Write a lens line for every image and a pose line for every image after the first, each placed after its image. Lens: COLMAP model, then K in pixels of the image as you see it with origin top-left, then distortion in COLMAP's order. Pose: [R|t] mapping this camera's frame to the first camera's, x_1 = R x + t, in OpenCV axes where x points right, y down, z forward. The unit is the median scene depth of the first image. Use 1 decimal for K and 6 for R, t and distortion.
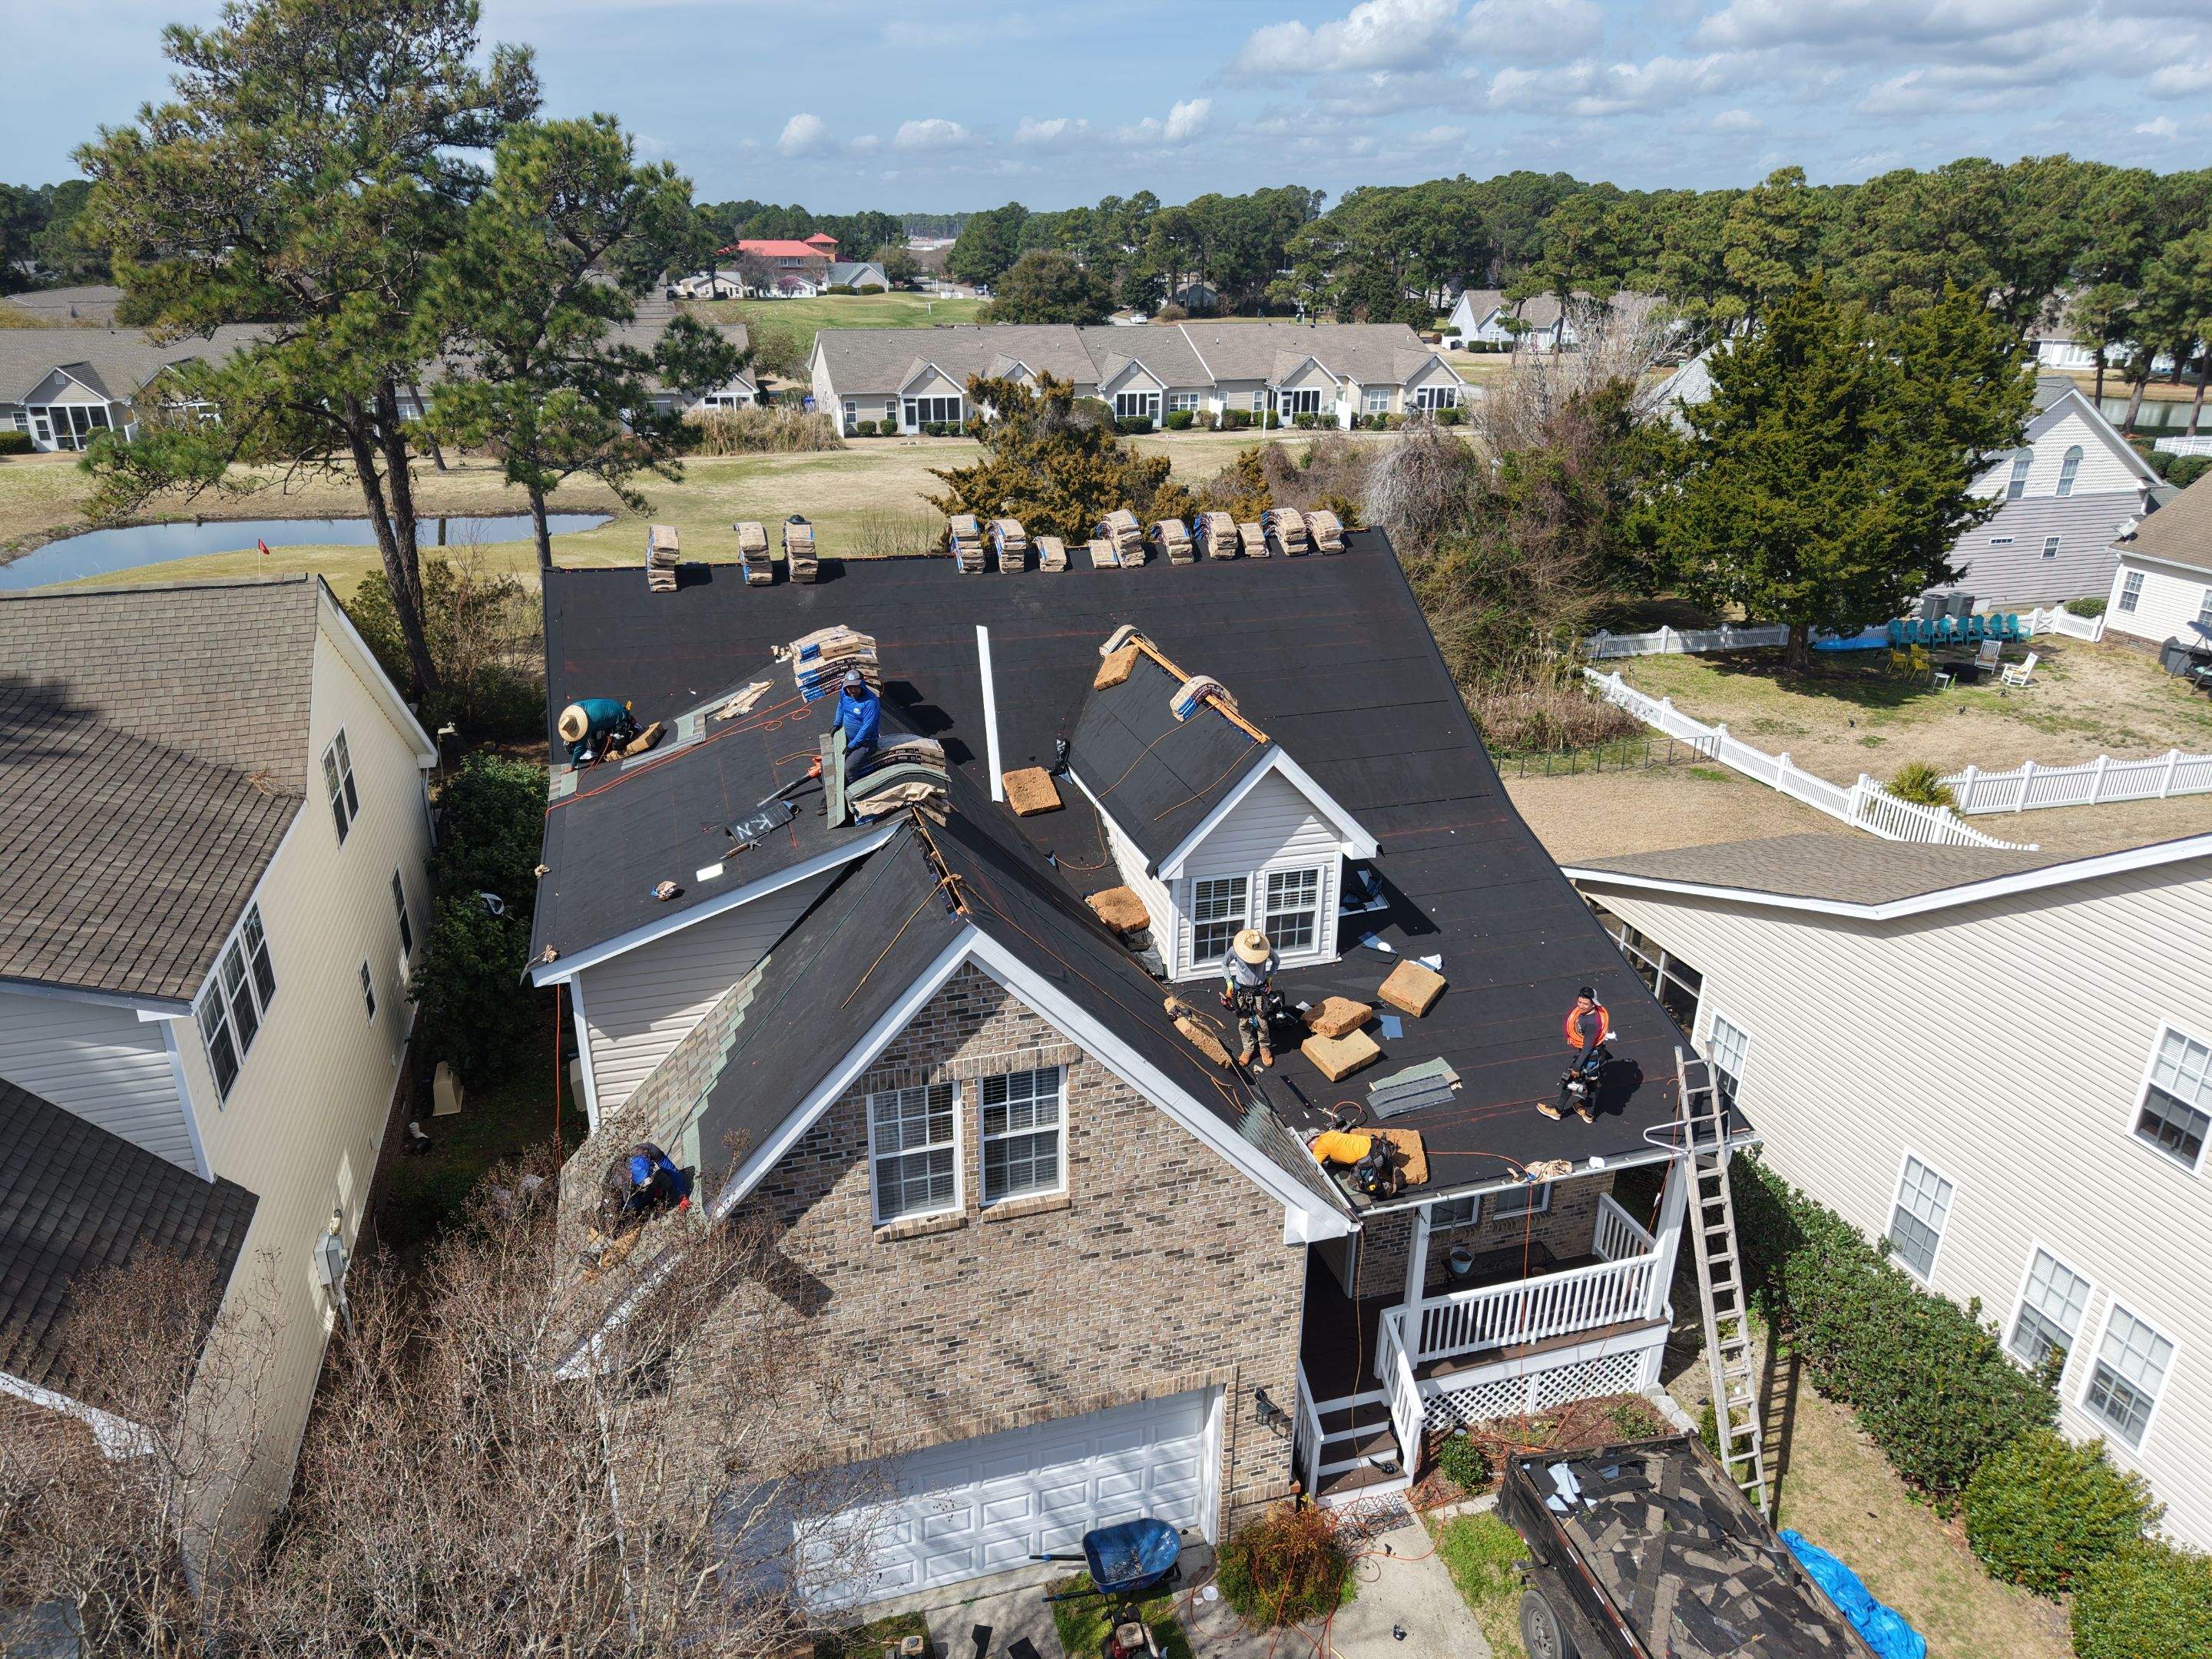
lens RADIAL K [[1481.0, 0, 1102.0], [0, 1481.0, 833.0], [0, 0, 1]] dist [0.038632, -0.045116]
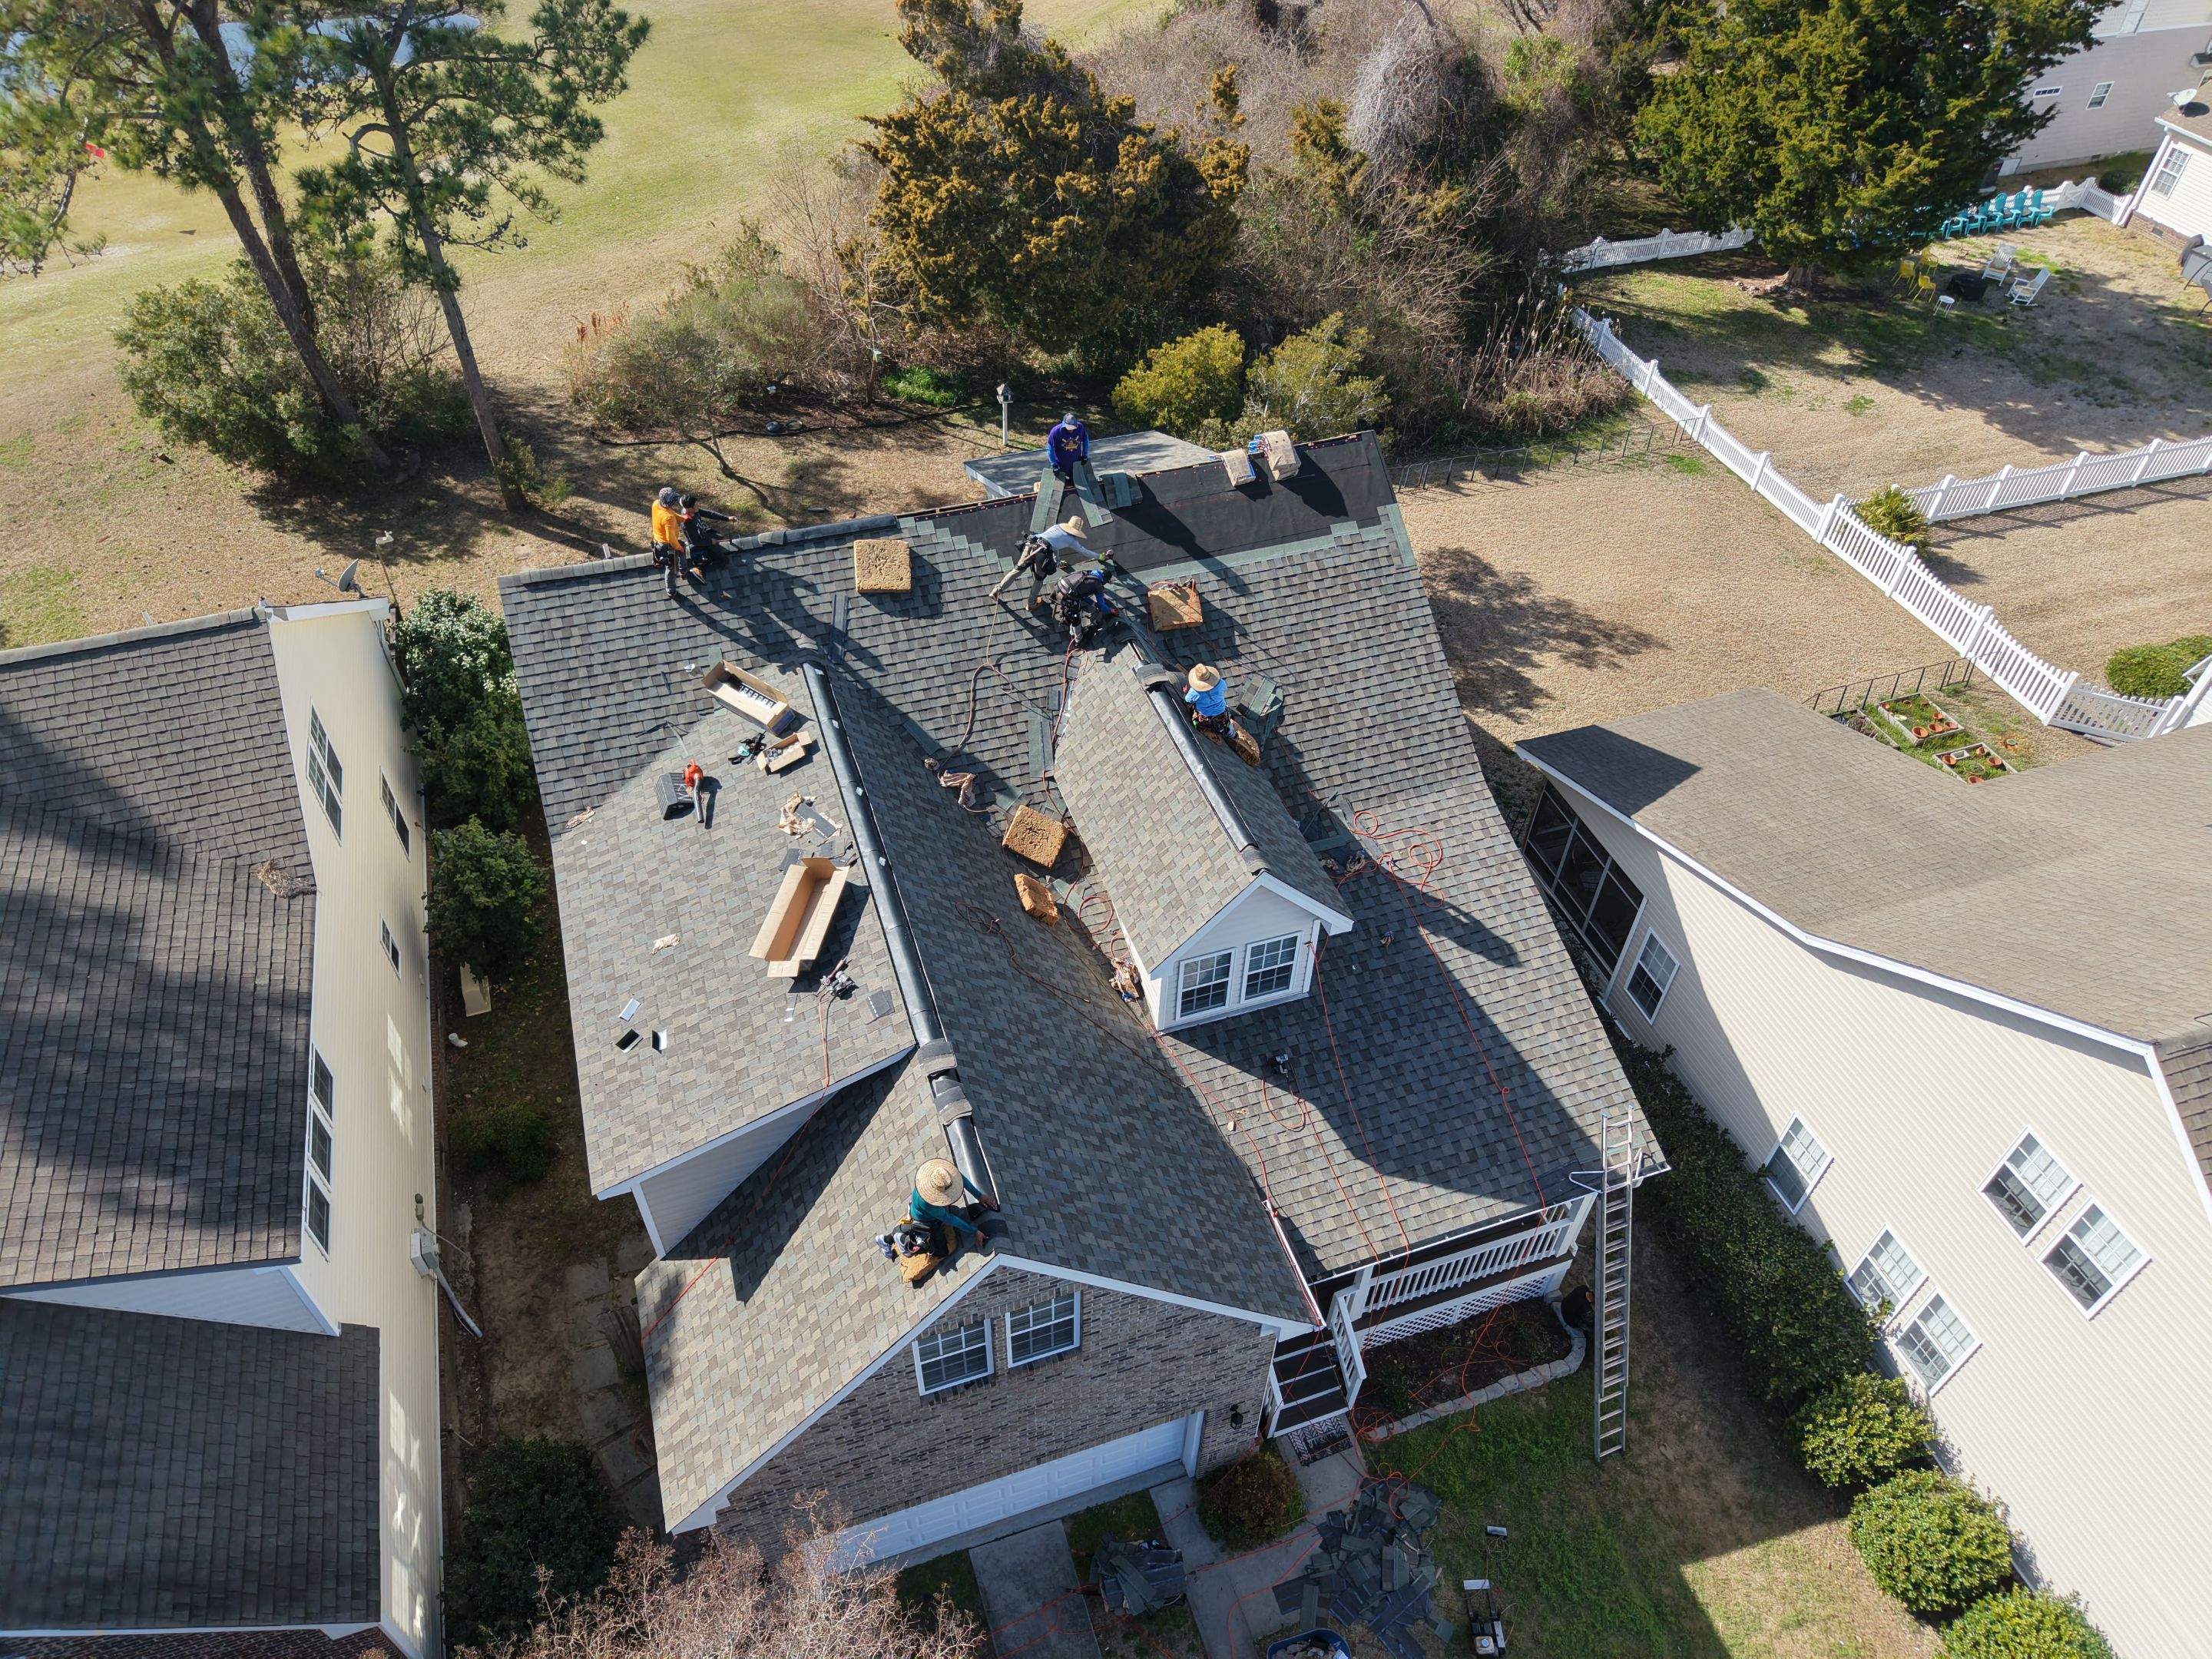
lens RADIAL K [[1481.0, 0, 1102.0], [0, 1481.0, 833.0], [0, 0, 1]] dist [0.038632, -0.045116]
pose [[0.999239, -0.020922, 0.032913, -0.030385], [0.006591, 0.922382, 0.386222, -0.488275], [-0.038439, -0.385712, 0.921818, 0.054129]]
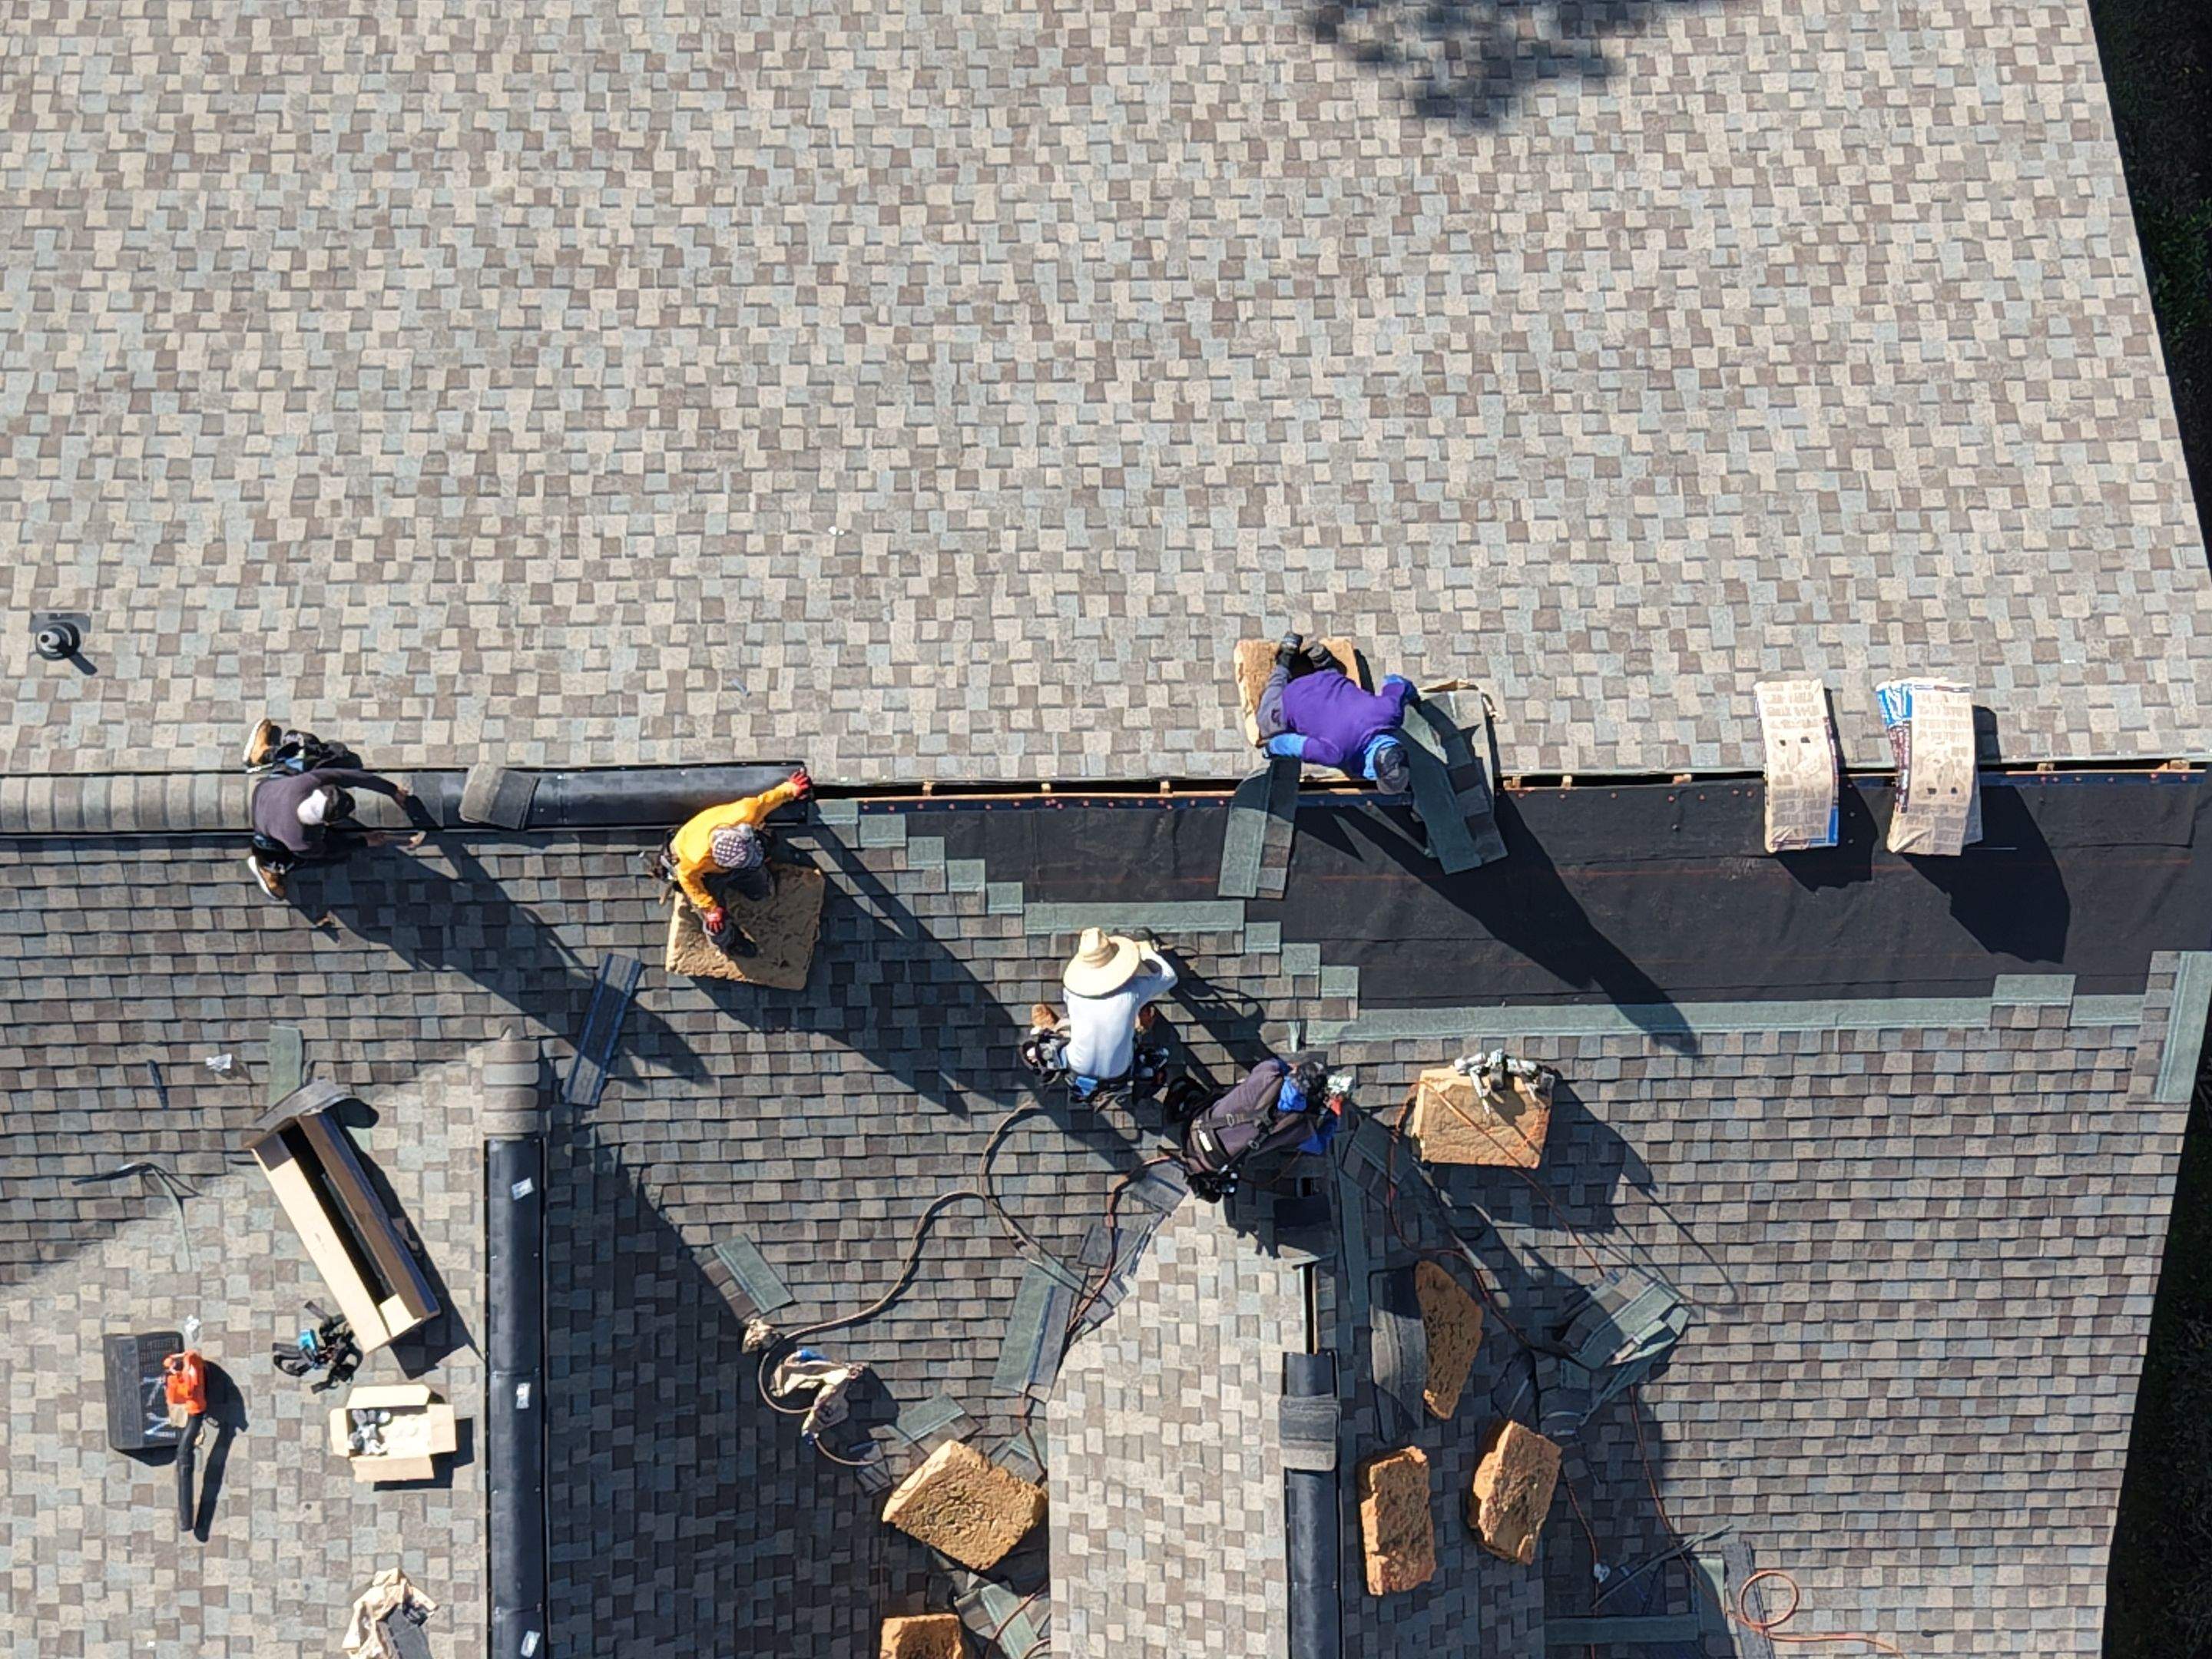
lens RADIAL K [[4260.2, 0, 1099.0], [0, 4260.2, 863.6], [0, 0, 1]] dist [0.192546, -0.513717]
pose [[0.962804, 0.269215, 0.023071, -0.096755], [-0.122575, 0.359080, 0.925223, -1.488413], [0.240799, -0.893636, 0.378722, 0.824492]]
